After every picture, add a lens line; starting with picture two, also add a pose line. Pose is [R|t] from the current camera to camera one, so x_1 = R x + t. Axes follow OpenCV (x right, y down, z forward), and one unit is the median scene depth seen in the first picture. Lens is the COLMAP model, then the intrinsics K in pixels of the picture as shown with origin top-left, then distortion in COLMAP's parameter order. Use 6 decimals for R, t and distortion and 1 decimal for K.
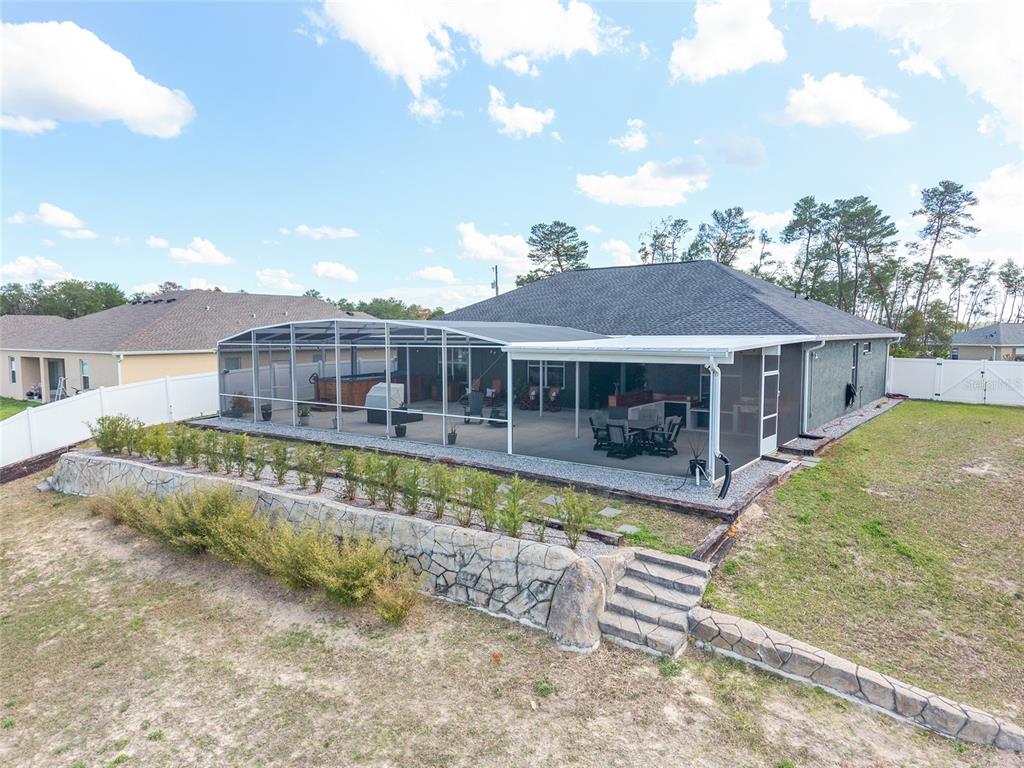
lens RADIAL K [[684.9, 0, 503.6], [0, 684.9, 386.1], [0, 0, 1]] dist [0.038174, -0.044094]
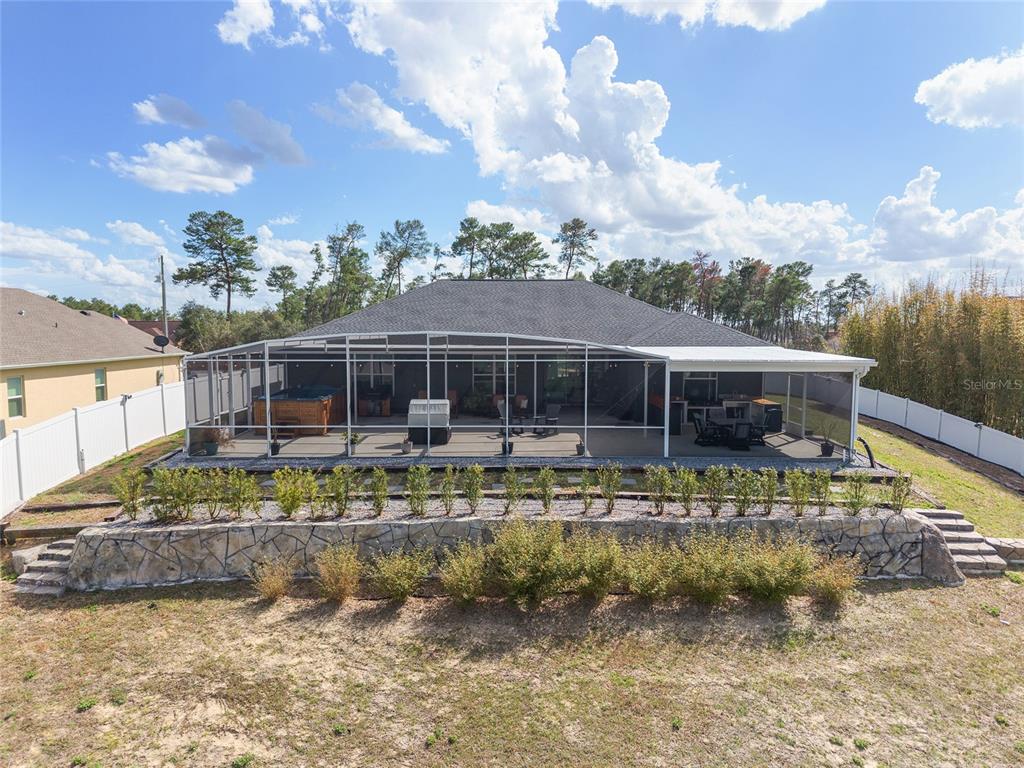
lens RADIAL K [[684.9, 0, 503.6], [0, 684.9, 386.1], [0, 0, 1]] dist [0.038174, -0.044094]
pose [[0.789141, -0.041815, 0.612787, -0.658623], [0.040949, 0.999042, 0.015437, -0.032600], [-0.612845, 0.012911, 0.790097, 0.210009]]
